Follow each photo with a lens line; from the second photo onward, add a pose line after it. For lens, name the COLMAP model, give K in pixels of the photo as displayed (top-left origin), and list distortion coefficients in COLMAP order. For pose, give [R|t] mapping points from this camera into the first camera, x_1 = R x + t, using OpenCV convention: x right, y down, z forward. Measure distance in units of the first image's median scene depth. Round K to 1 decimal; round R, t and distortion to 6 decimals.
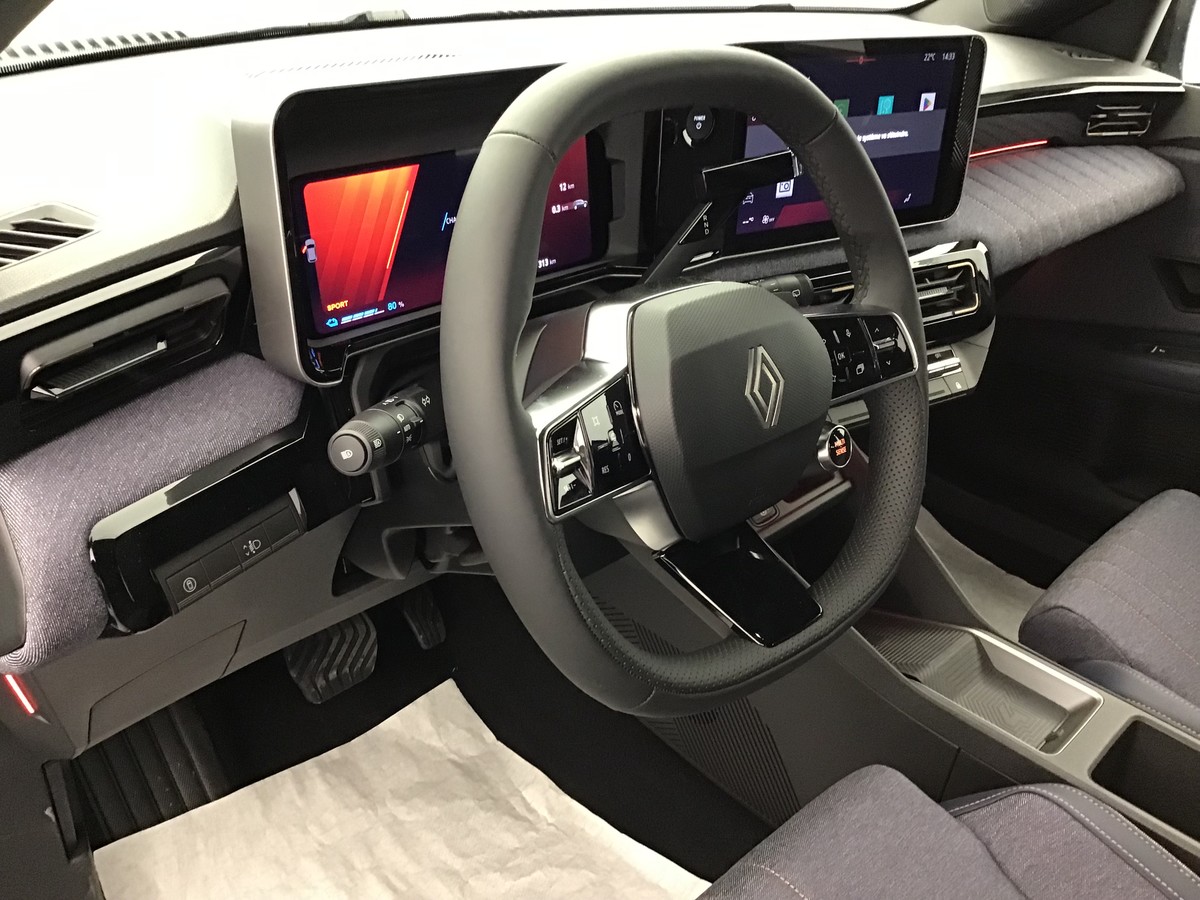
lens RADIAL K [[1094.2, 0, 594.6], [0, 1094.2, 443.6], [0, 0, 1]] dist [0.019145, 0.000000]
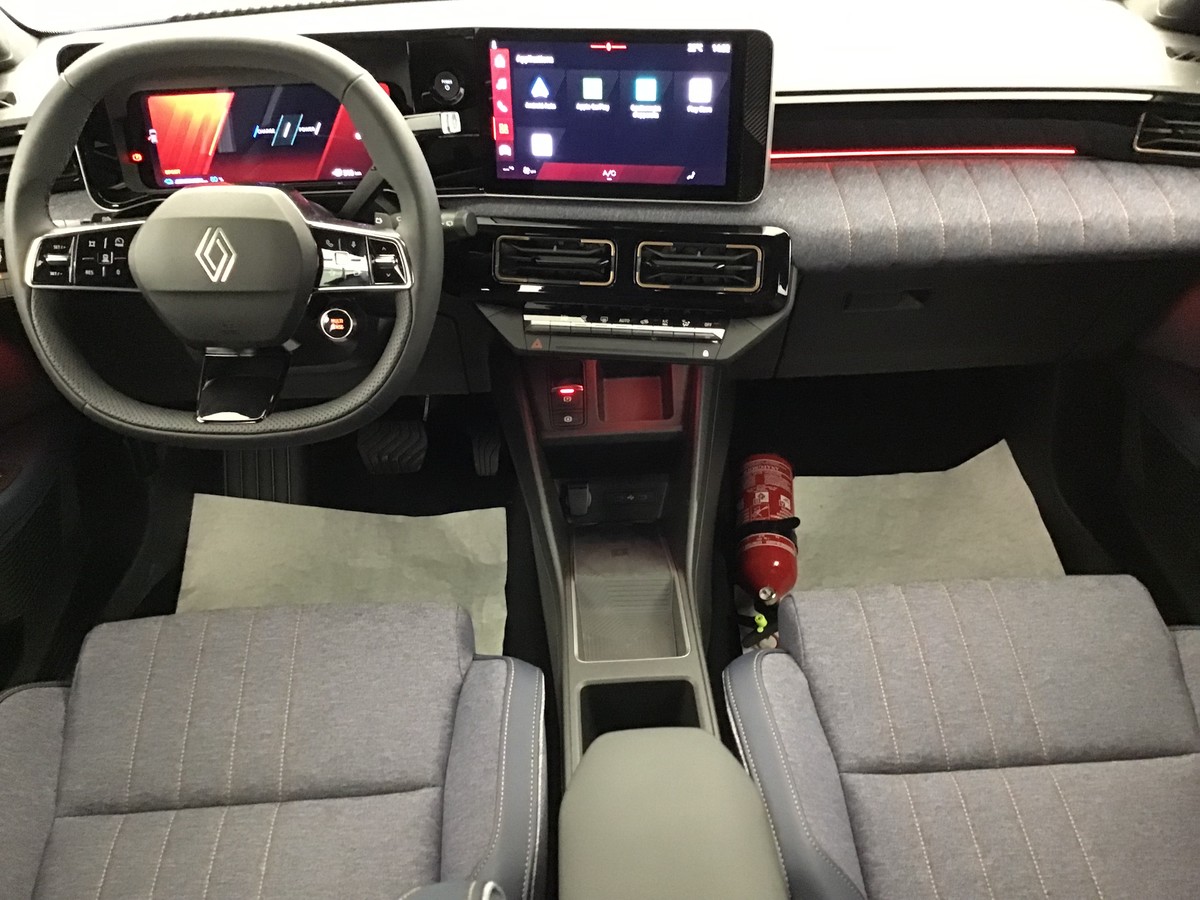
lens RADIAL K [[1094.2, 0, 611.6], [0, 1094.2, 463.5], [0, 0, 1]] dist [0.019145, 0.000000]
pose [[0.726635, 0.302762, -0.616715, 1.332233], [-0.259852, 0.952092, 0.161240, -0.137388], [0.635987, 0.043092, 0.770496, 0.140318]]
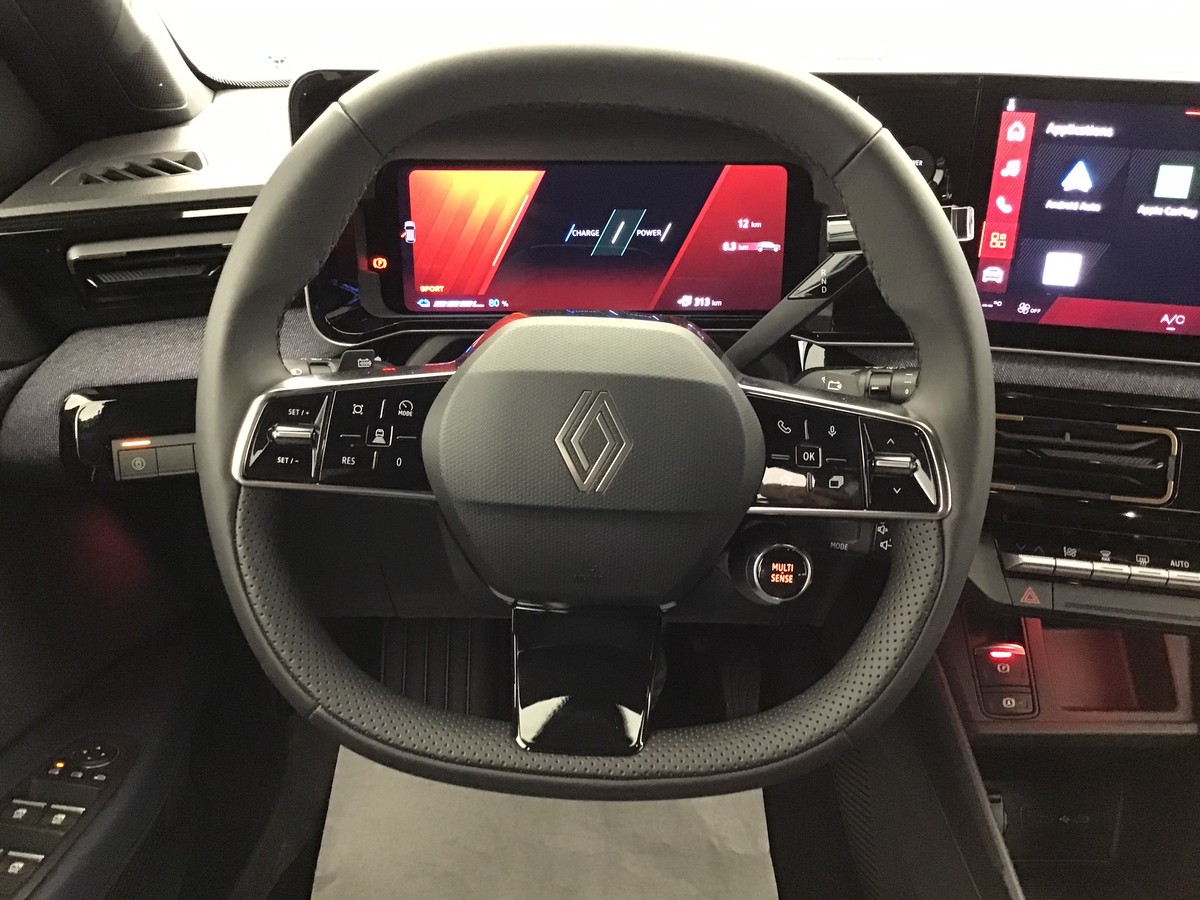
lens RADIAL K [[1094.2, 0, 596.9], [0, 1094.2, 443.1], [0, 0, 1]] dist [0.019145, 0.000000]
pose [[0.692802, 0.250217, -0.676327, 0.590866], [-0.305091, 0.951504, 0.039499, -0.069142], [0.653411, 0.178976, 0.735542, 0.326930]]
